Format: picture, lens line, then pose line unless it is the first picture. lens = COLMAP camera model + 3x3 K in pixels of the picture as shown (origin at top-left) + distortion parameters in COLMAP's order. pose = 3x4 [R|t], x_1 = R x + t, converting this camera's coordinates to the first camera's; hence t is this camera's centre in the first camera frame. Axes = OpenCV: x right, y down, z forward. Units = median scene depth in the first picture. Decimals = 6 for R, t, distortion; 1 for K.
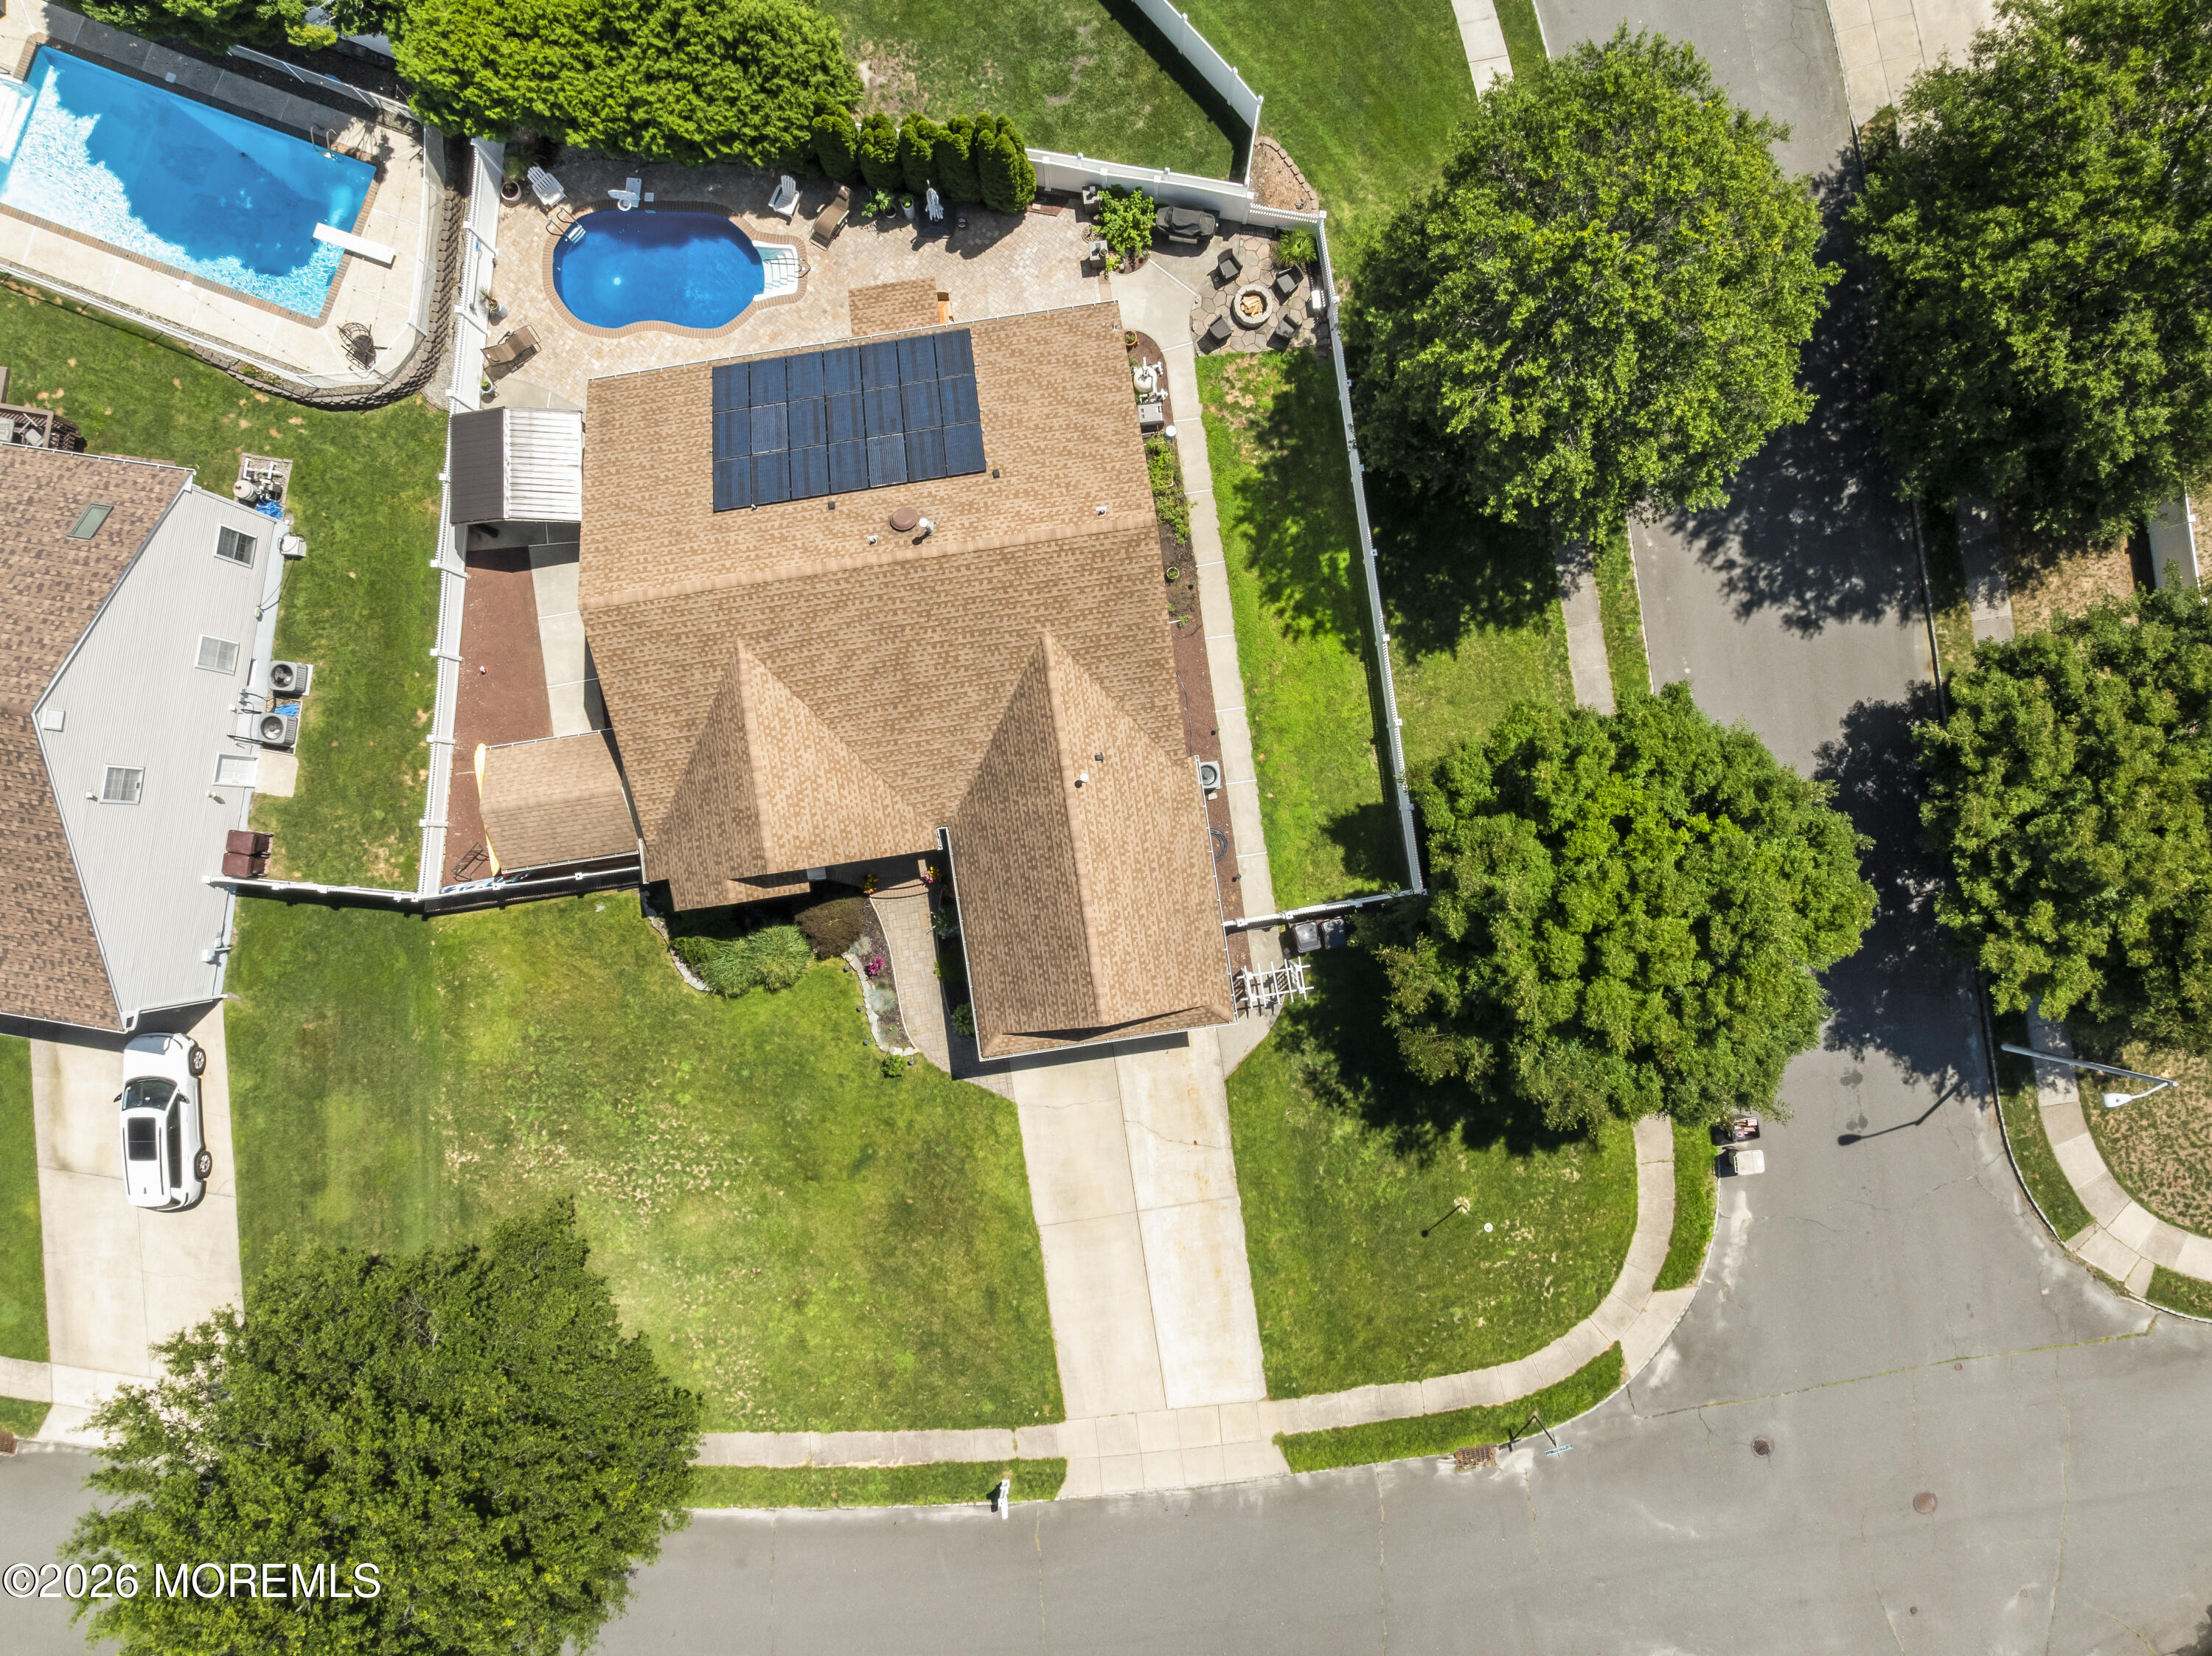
lens RADIAL K [[1570.2, 0, 1111.0], [0, 1570.2, 818.5], [0, 0, 1]] dist [-0.035493, 0.000470]
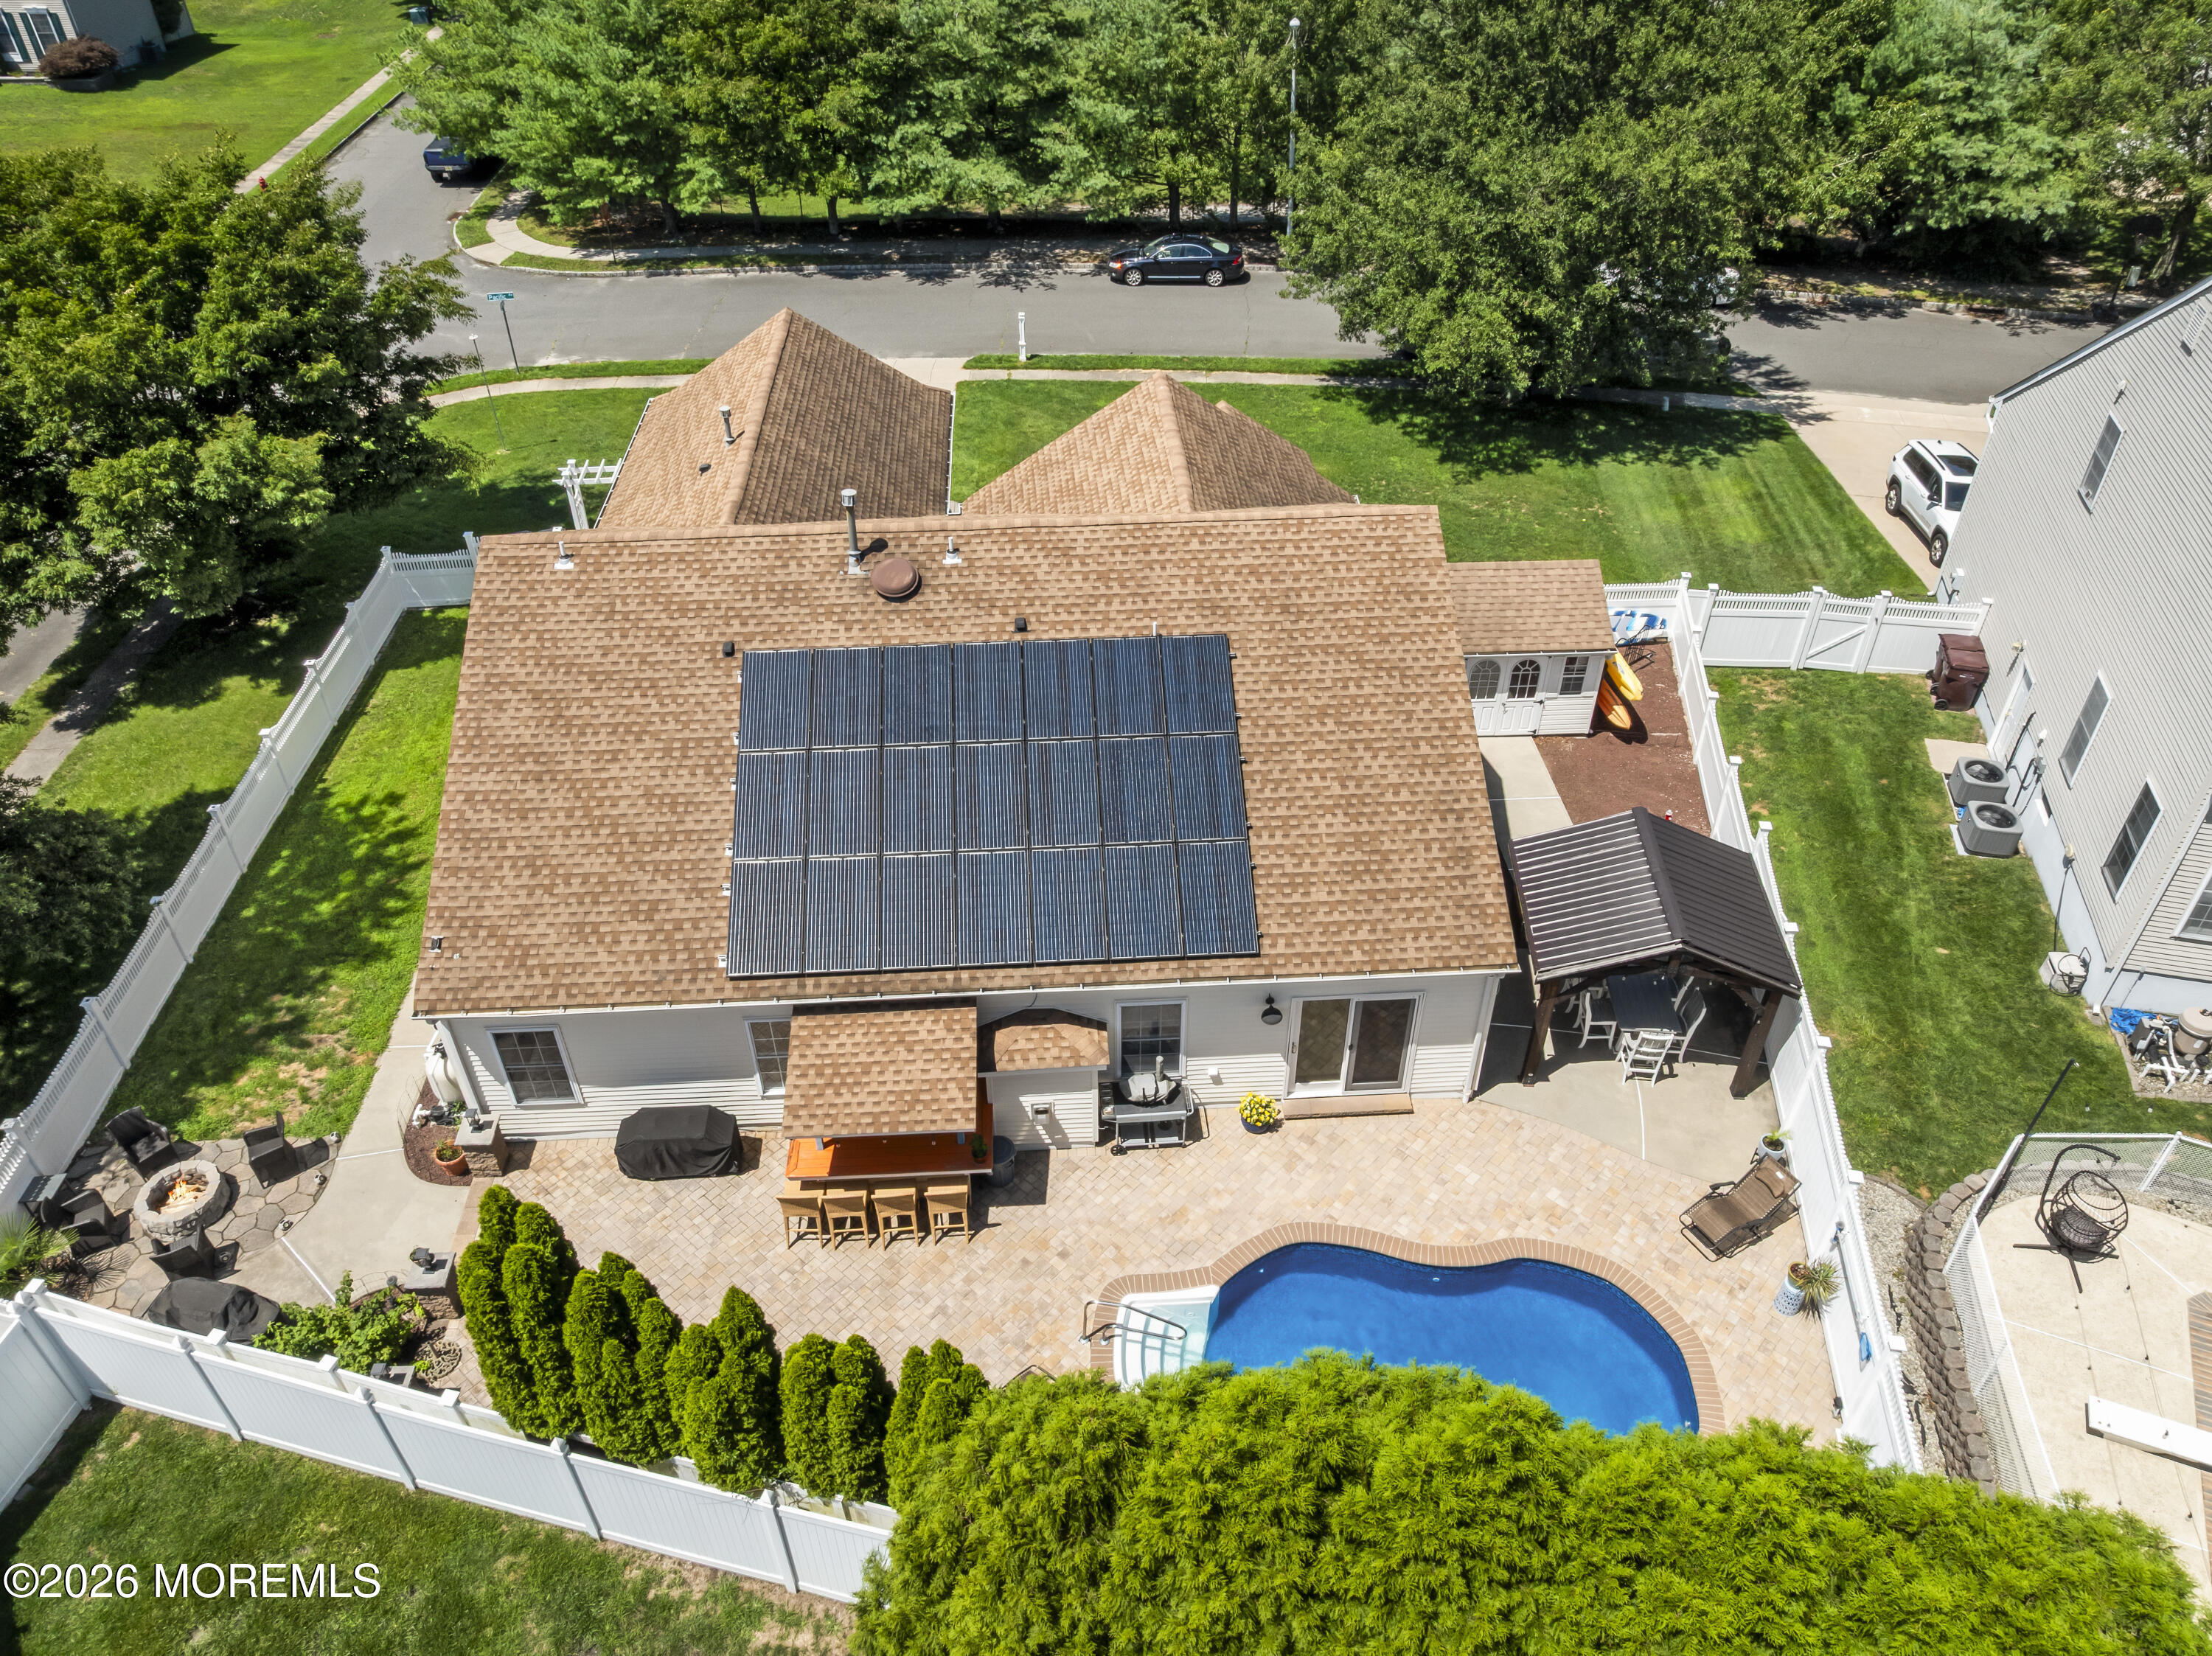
lens RADIAL K [[1570.2, 0, 1111.0], [0, 1570.2, 818.5], [0, 0, 1]] dist [-0.035493, 0.000470]
pose [[-0.996417, -0.045326, 0.071402, -0.223395], [0.084293, -0.601040, 0.794761, -0.609000], [0.006892, 0.797933, 0.602707, 0.618935]]
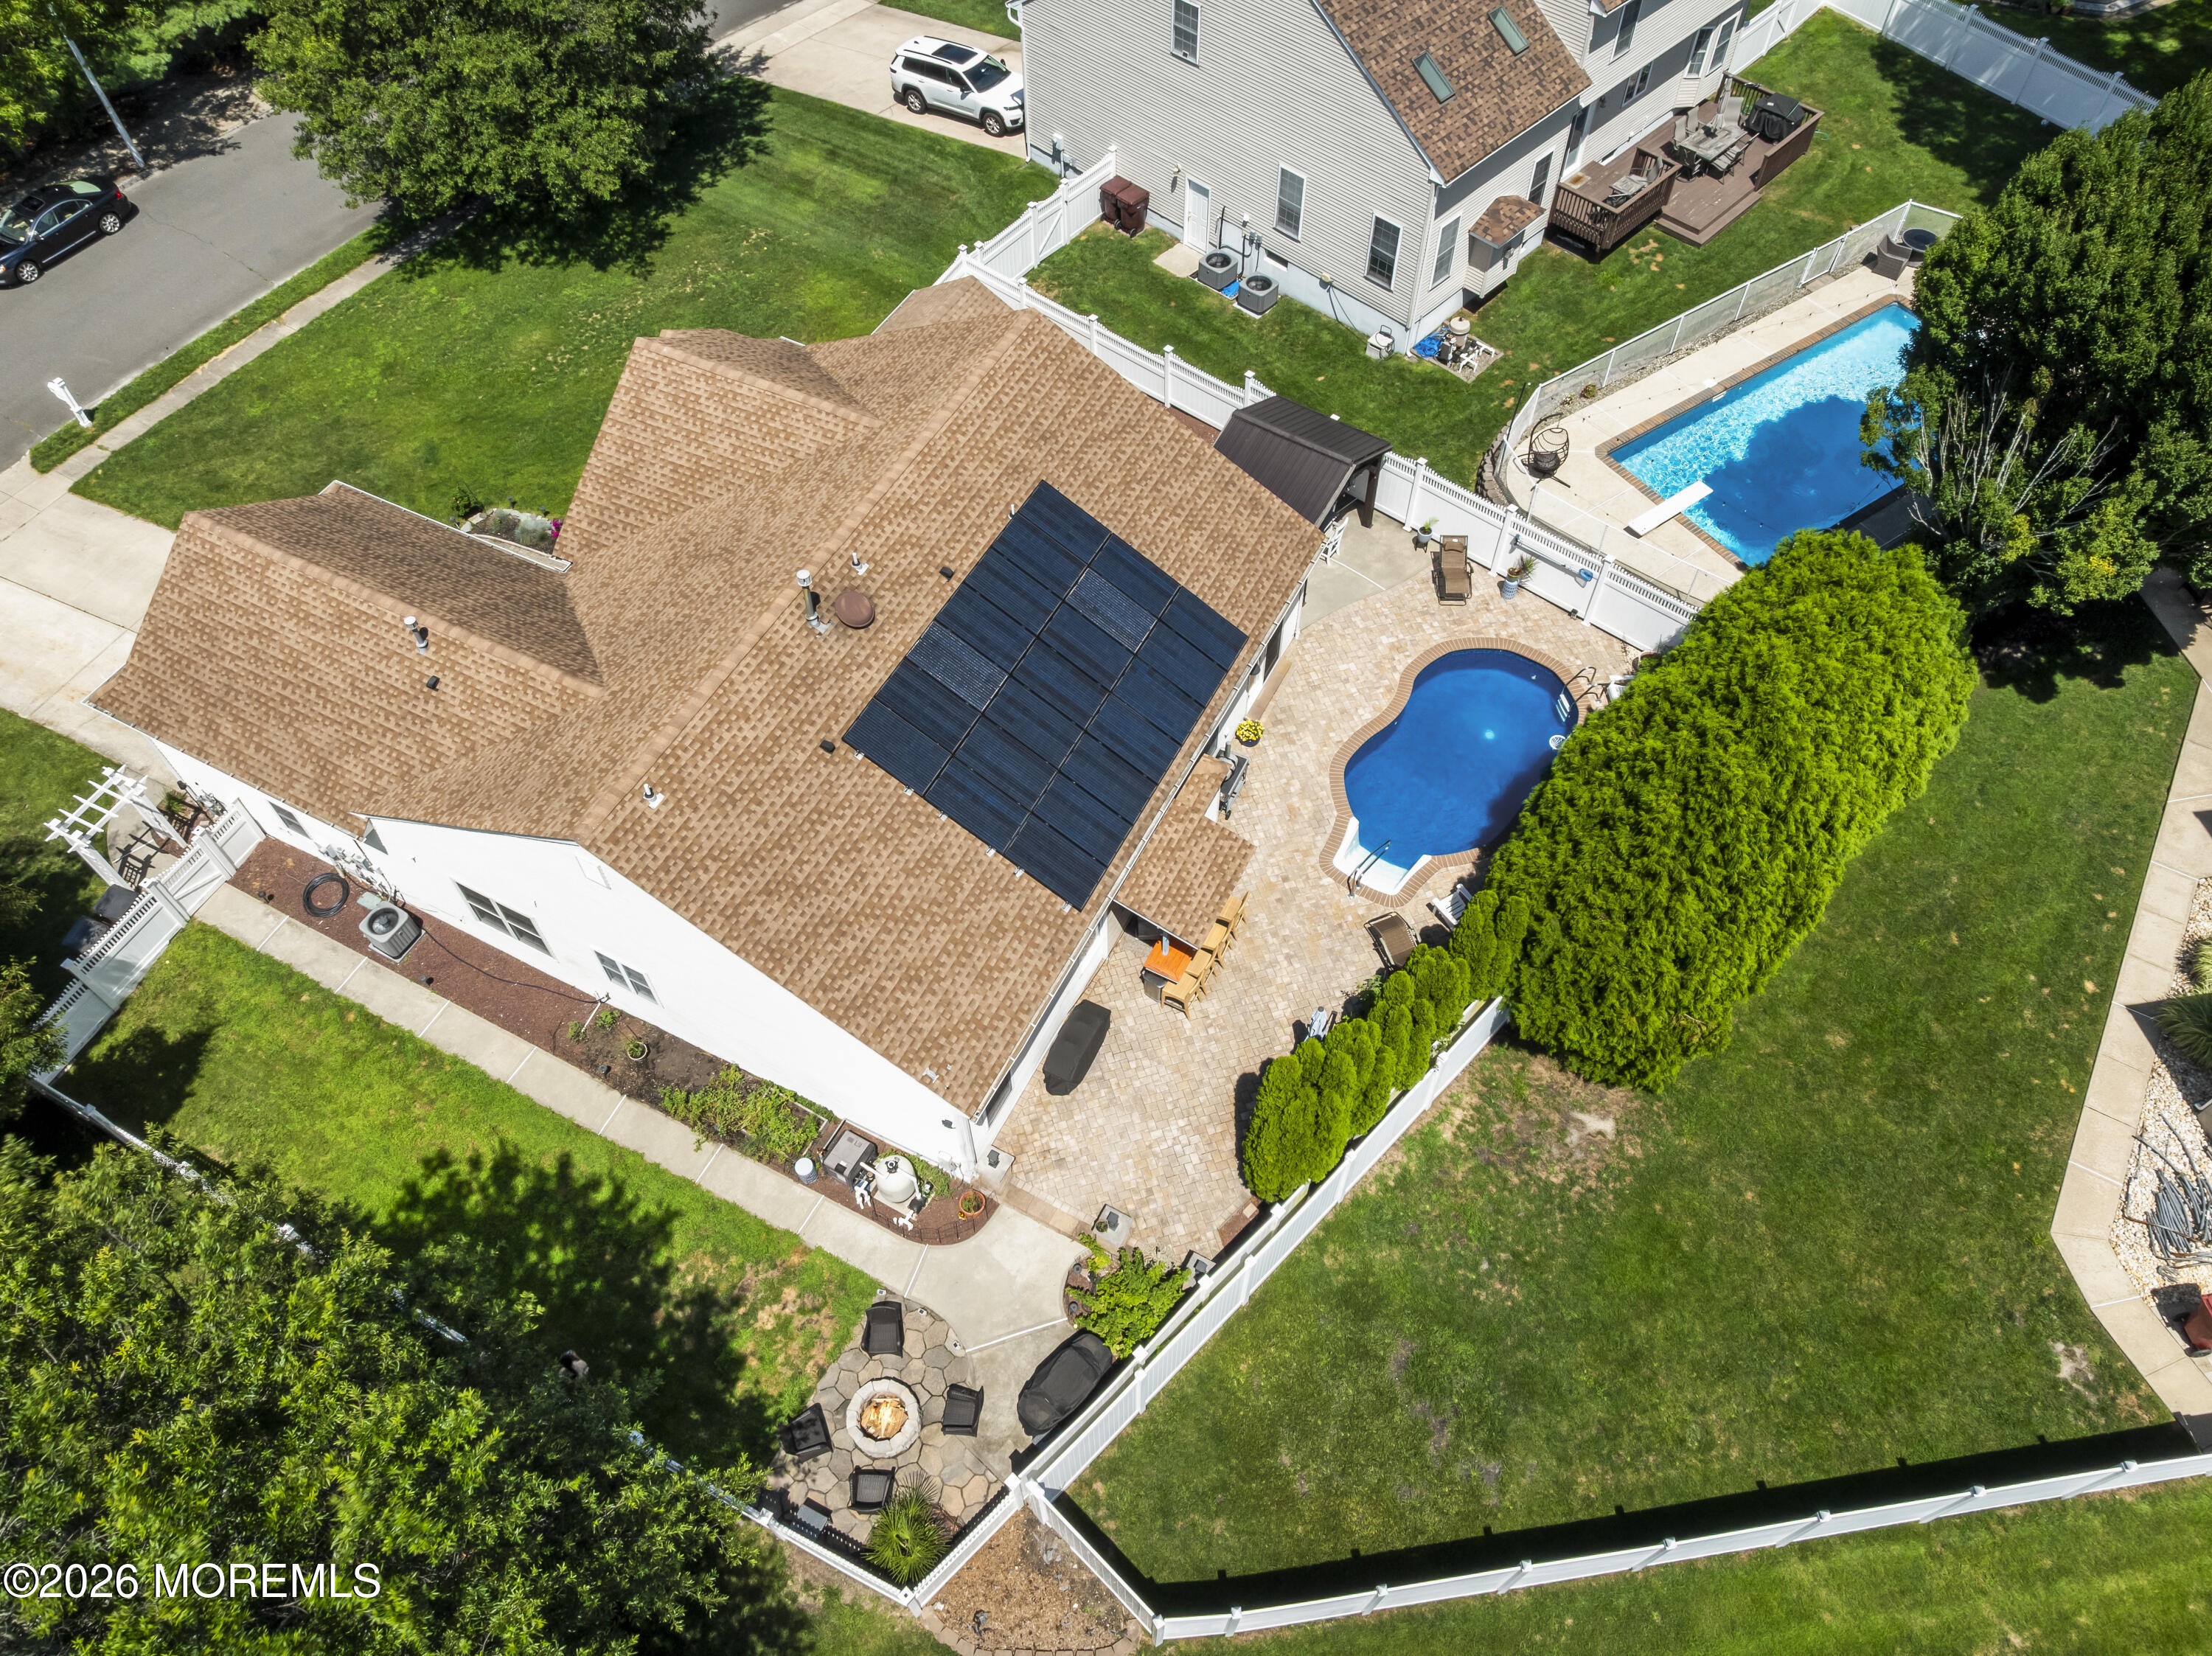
lens RADIAL K [[1570.2, 0, 1111.0], [0, 1570.2, 818.5], [0, 0, 1]] dist [-0.035493, 0.000470]
pose [[-0.579651, 0.668377, -0.466130, 0.159676], [-0.814443, -0.456786, 0.357812, -0.491916], [0.026231, 0.587042, 0.809131, 0.430732]]
